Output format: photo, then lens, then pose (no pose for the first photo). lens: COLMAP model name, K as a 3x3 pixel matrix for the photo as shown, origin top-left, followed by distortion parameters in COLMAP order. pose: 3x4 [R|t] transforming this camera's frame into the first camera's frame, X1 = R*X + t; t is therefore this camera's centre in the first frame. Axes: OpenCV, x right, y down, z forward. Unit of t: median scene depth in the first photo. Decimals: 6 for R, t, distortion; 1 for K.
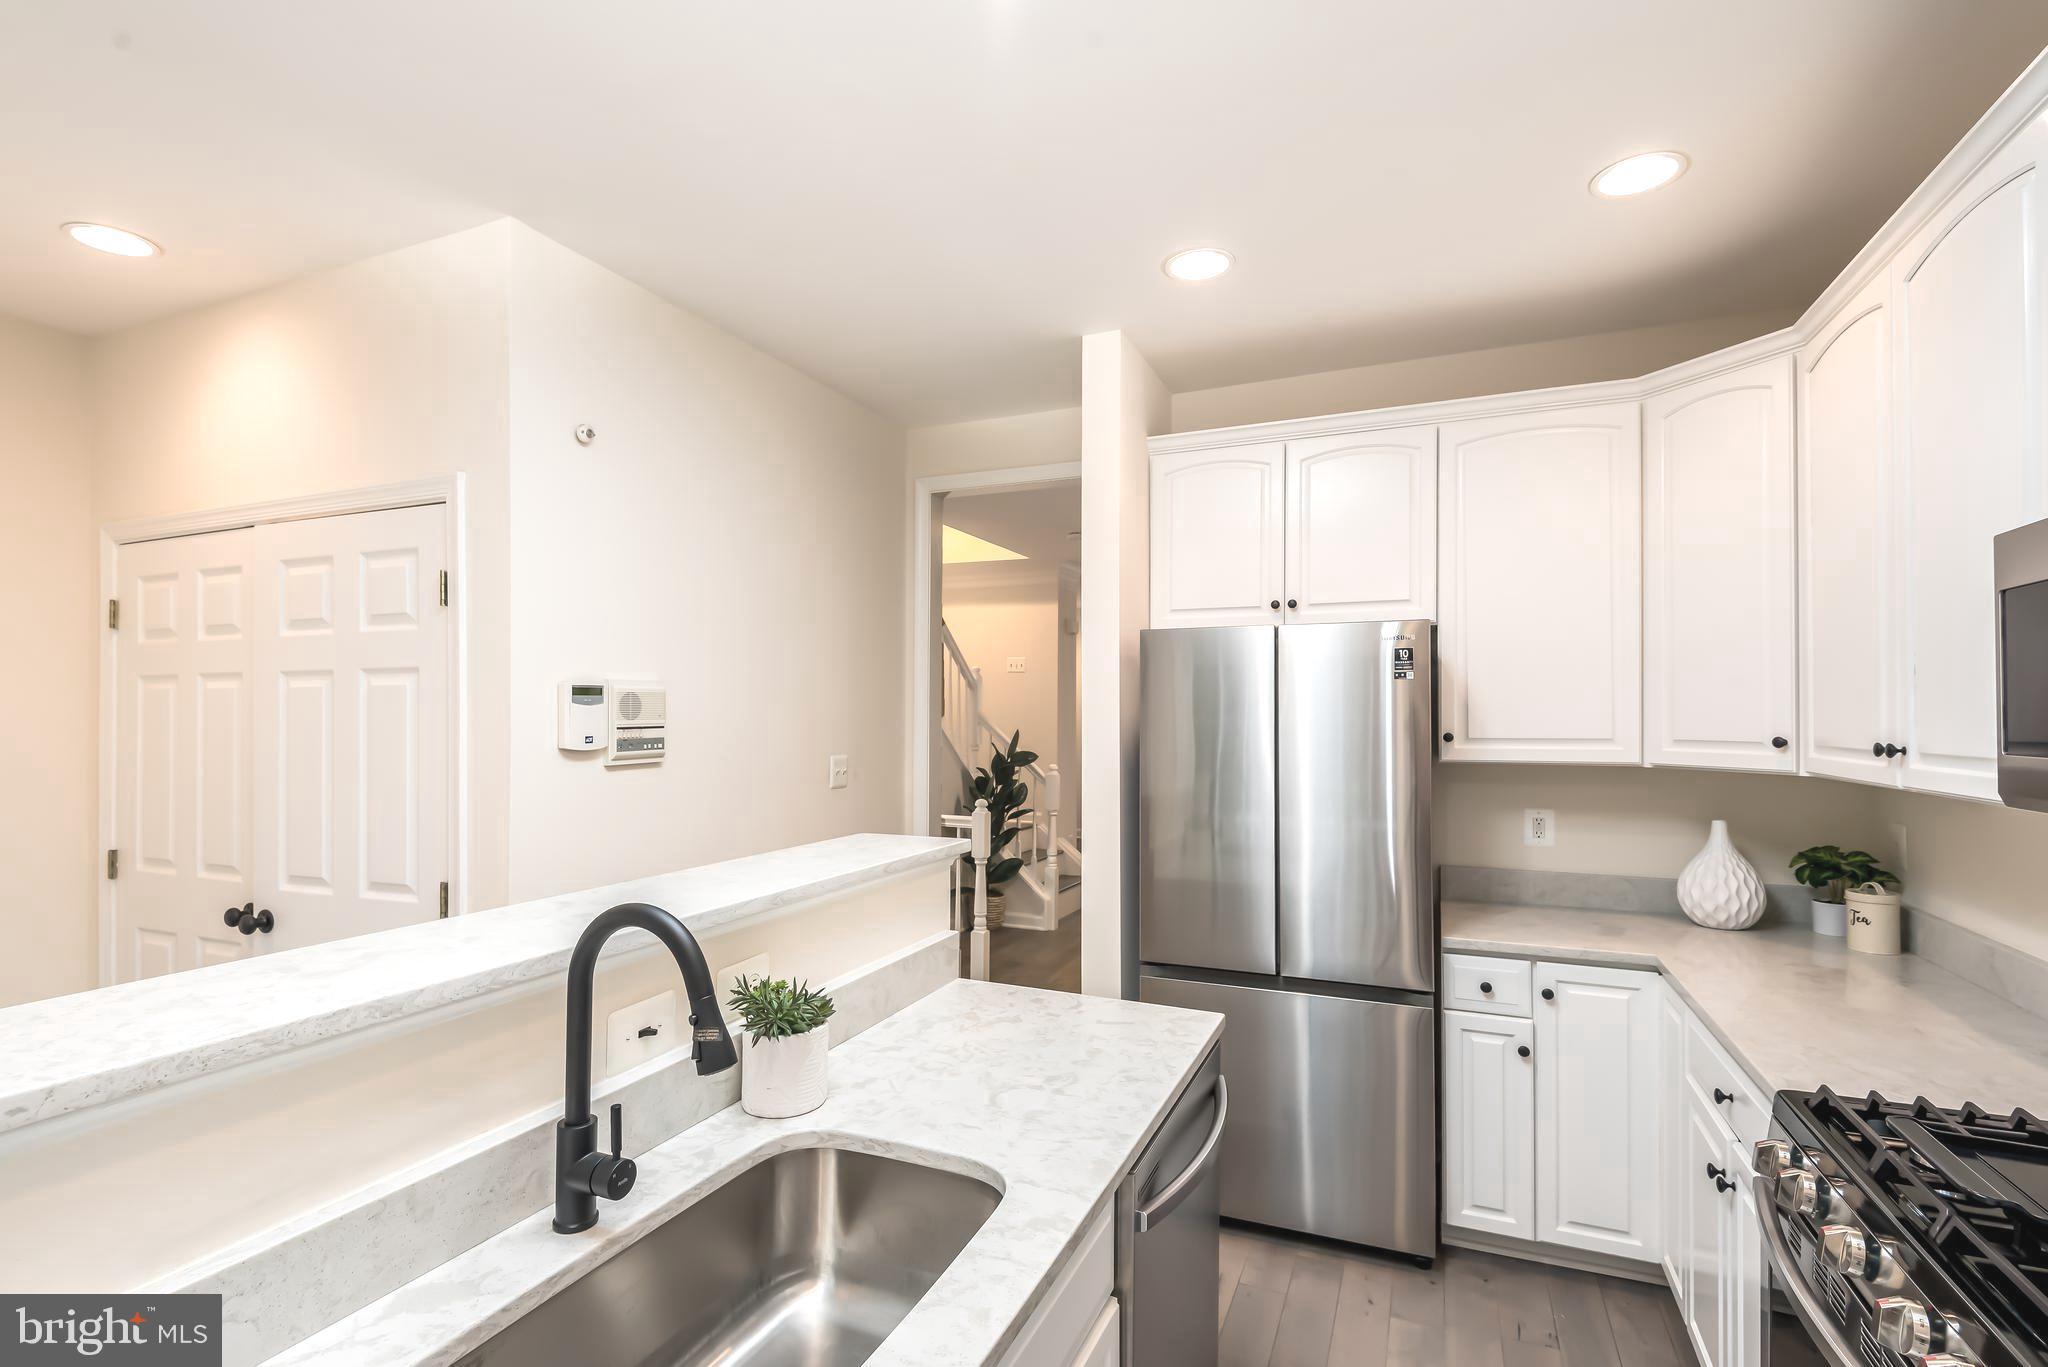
lens RADIAL K [[957.0, 0, 1007.5], [0, 957.0, 697.7], [0, 0, 1]] dist [0.018156, -0.005352]
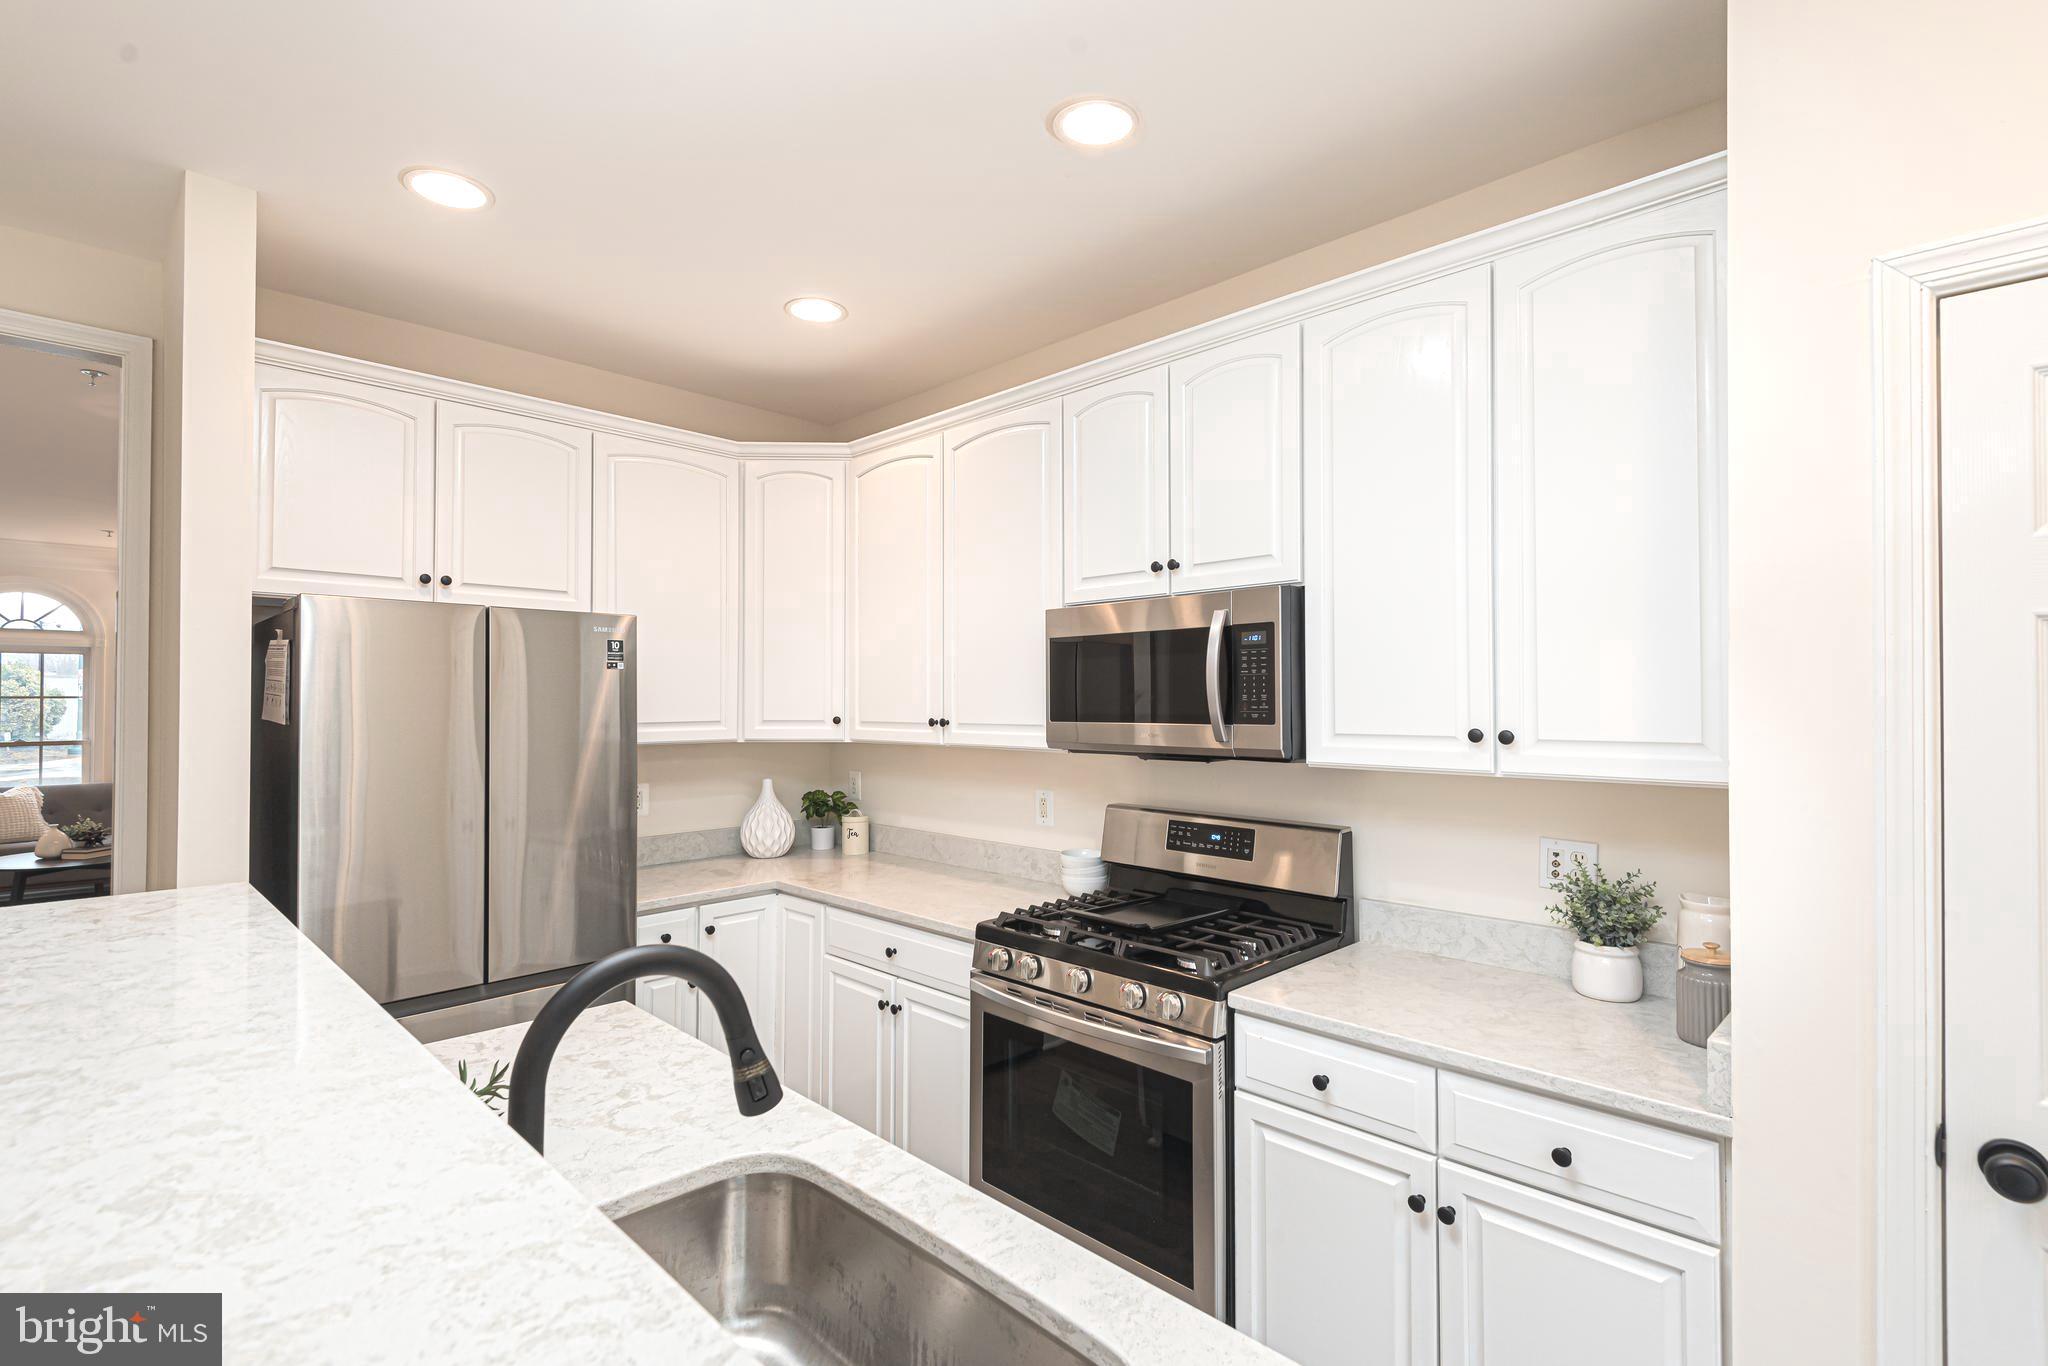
lens RADIAL K [[957.0, 0, 1013.5], [0, 957.0, 681.3], [0, 0, 1]] dist [0.018156, -0.005352]
pose [[0.367101, 0.019642, 0.929974, -0.444788], [-0.017272, 0.999749, -0.014298, 0.002319], [-0.930021, -0.010814, 0.367348, 0.199382]]
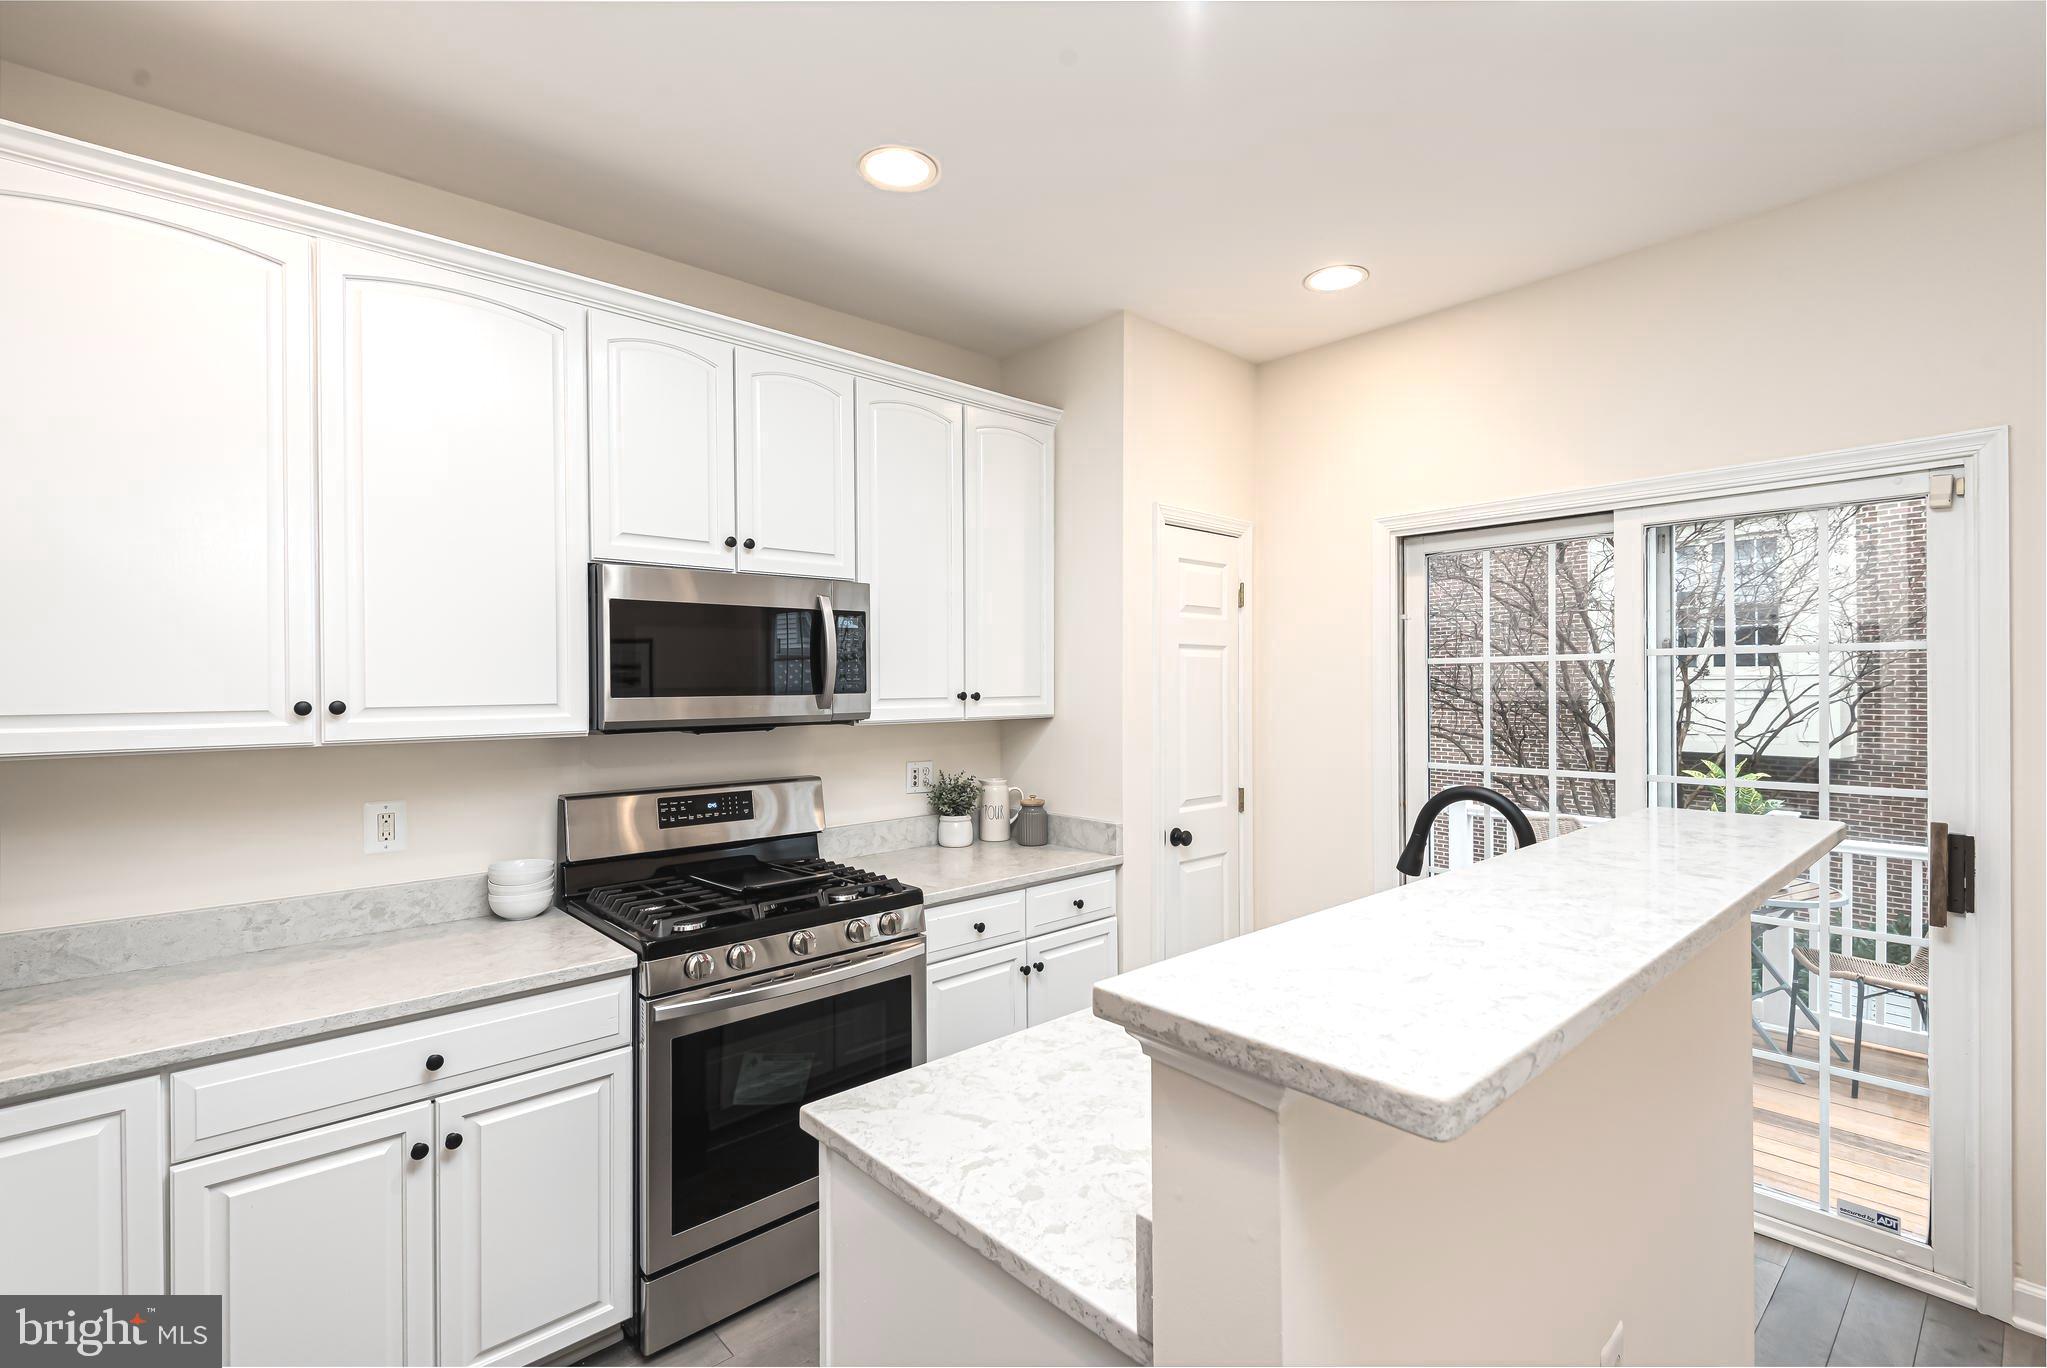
lens RADIAL K [[956.5, 0, 1019.8], [0, 956.5, 684.0], [0, 0, 1]] dist [0.018156, -0.005352]
pose [[-0.918457, 0.005736, 0.395480, -0.147536], [0.000874, 0.999922, -0.012474, 0.028875], [-0.395520, -0.011111, -0.918390, 1.228972]]
